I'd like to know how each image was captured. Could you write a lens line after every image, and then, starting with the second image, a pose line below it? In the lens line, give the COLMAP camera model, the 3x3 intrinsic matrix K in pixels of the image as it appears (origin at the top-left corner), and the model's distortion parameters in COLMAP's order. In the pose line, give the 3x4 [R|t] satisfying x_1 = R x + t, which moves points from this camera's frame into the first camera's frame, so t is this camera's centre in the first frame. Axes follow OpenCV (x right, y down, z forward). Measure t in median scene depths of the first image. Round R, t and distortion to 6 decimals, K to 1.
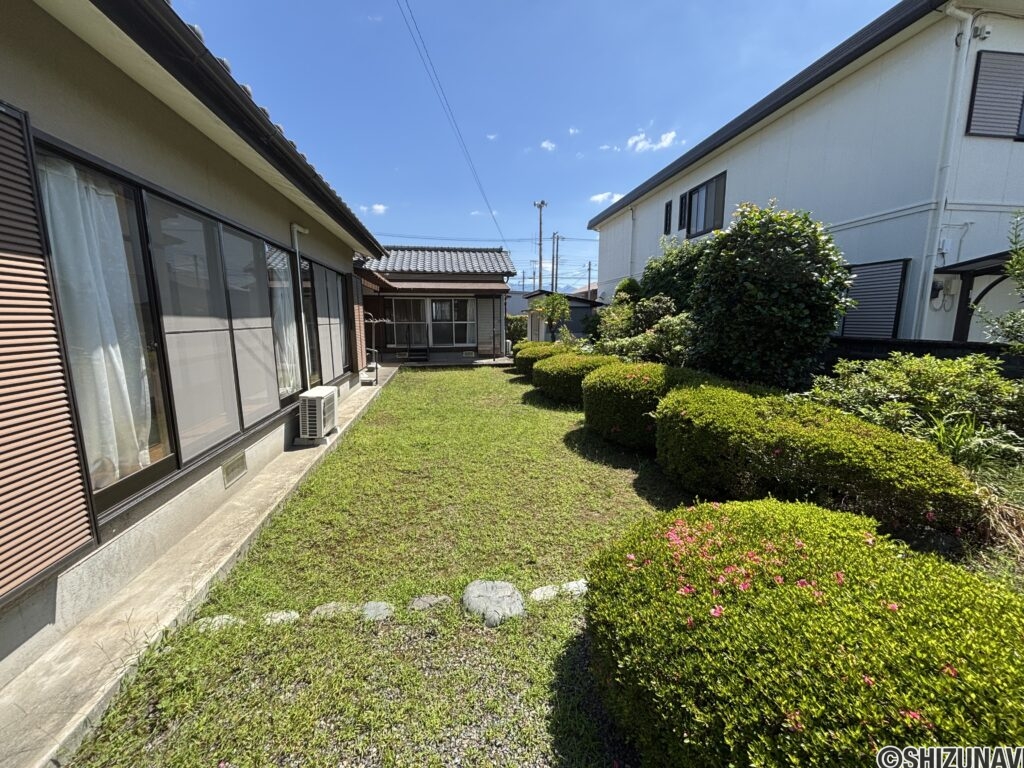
lens RADIAL K [[412.3, 0, 512.0], [0, 412.3, 384.0], [0, 0, 1]] dist [-0.000643, -0.000442]
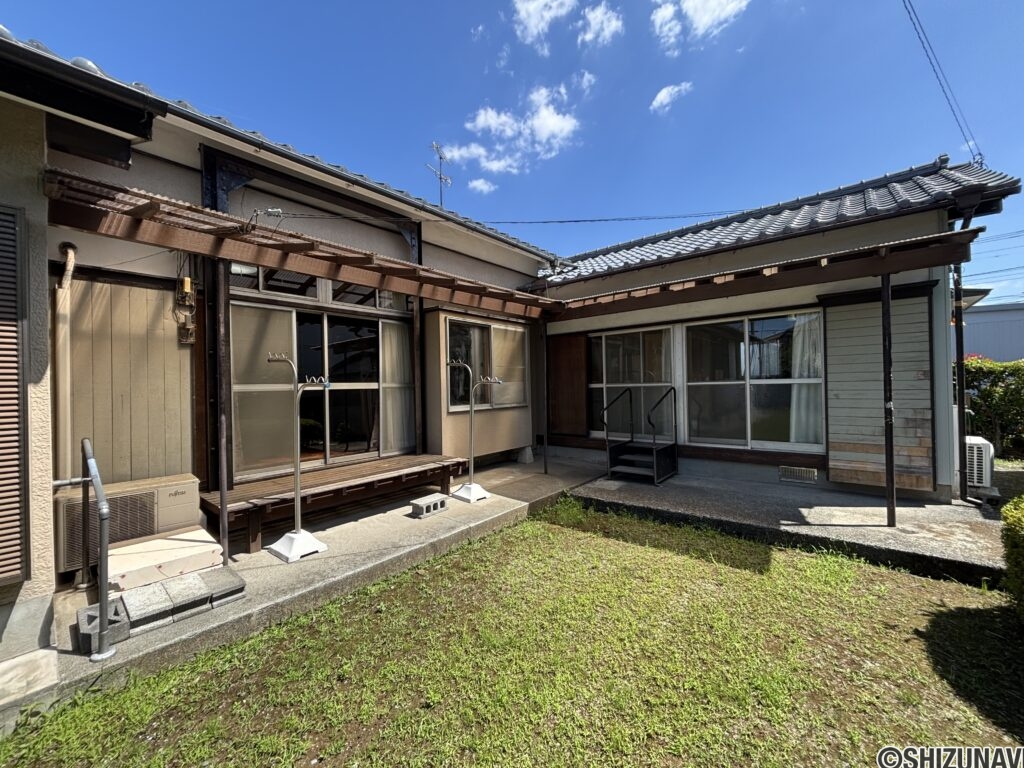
lens RADIAL K [[406.0, 0, 512.0], [0, 406.0, 384.0], [0, 0, 1]] dist [-0.026016, -0.000146]
pose [[0.633619, -0.013334, -0.773530, 0.010341], [-0.103140, 0.989470, -0.101541, -0.229102], [0.766739, 0.144120, 0.625572, 1.551662]]
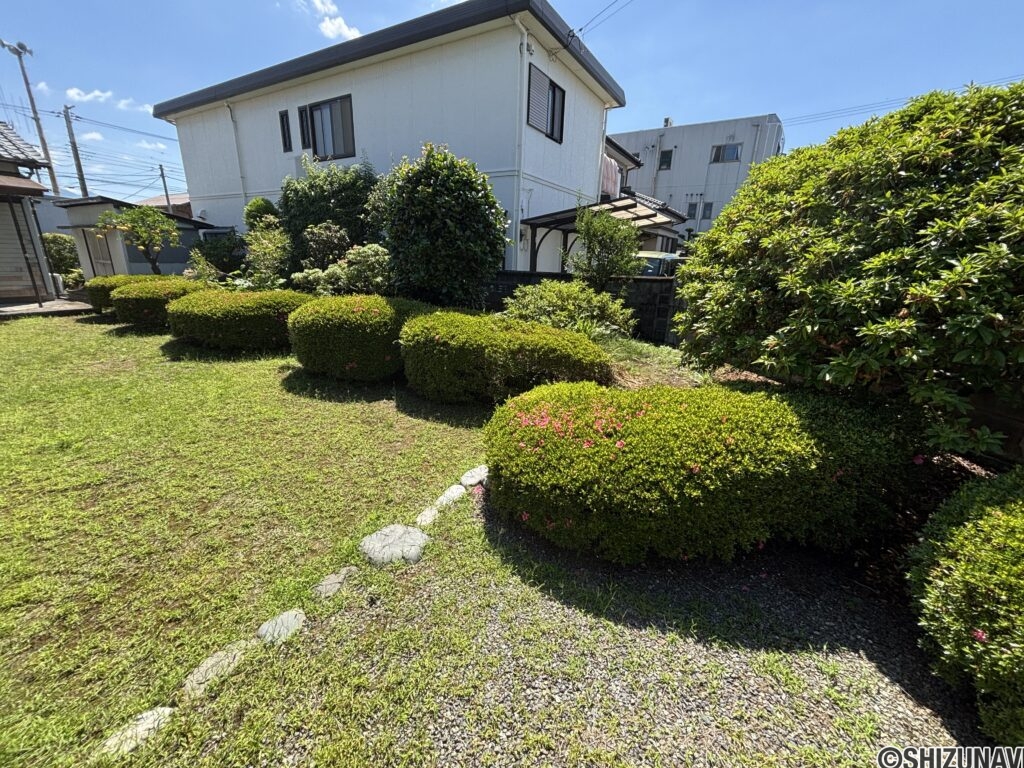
lens RADIAL K [[412.4, 0, 512.0], [0, 412.4, 384.0], [0, 0, 1]] dist [-0.002472, -0.000240]
pose [[0.631501, -0.207631, 0.747058, -0.204110], [0.087499, 0.976408, 0.197411, -0.006278], [-0.770422, -0.059299, 0.634770, 0.072907]]
